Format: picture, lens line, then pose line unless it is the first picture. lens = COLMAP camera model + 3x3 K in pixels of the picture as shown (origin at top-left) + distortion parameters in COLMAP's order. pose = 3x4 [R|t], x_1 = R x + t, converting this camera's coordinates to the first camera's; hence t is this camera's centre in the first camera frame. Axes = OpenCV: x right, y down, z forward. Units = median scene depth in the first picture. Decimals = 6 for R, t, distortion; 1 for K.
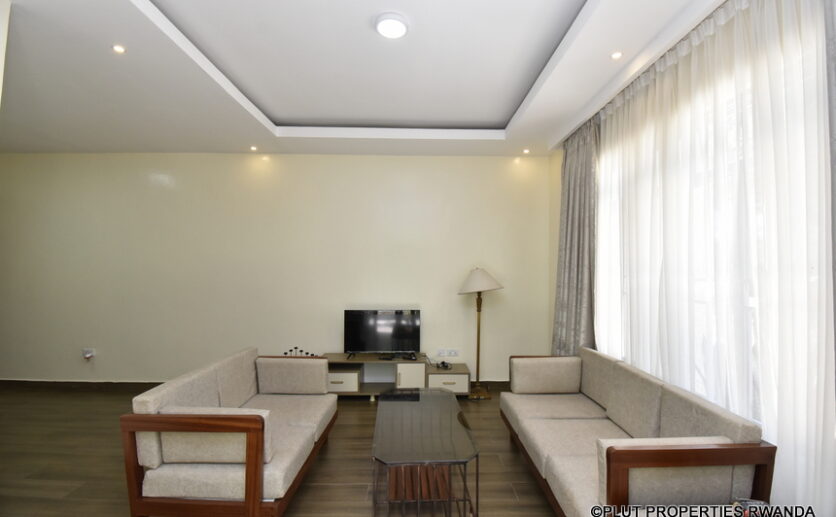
lens RADIAL K [[367.3, 0, 420.3], [0, 367.3, 260.8], [0, 0, 1]] dist [0.000096, -0.011467]
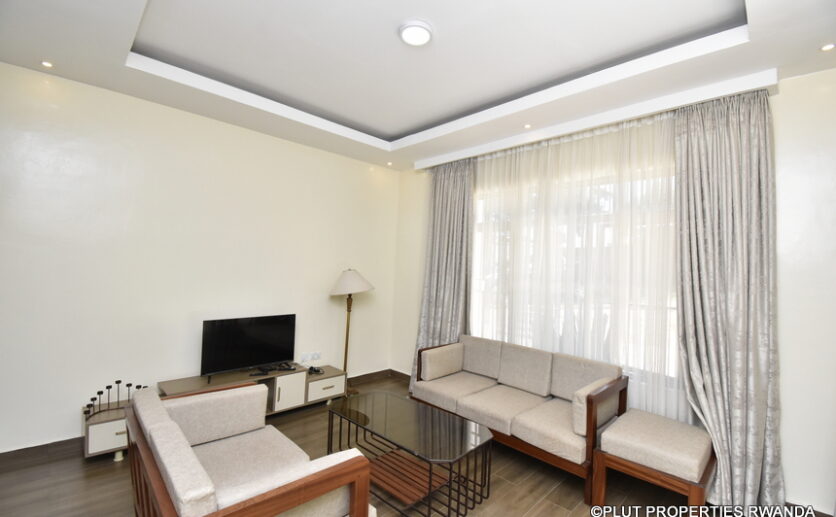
lens RADIAL K [[367.3, 0, 420.3], [0, 367.3, 260.8], [0, 0, 1]] dist [0.000096, -0.011467]
pose [[0.716024, 0.034607, 0.697218, -0.434939], [-0.050299, 0.998732, 0.002083, -0.015578], [-0.696262, -0.036561, 0.716856, 0.145976]]
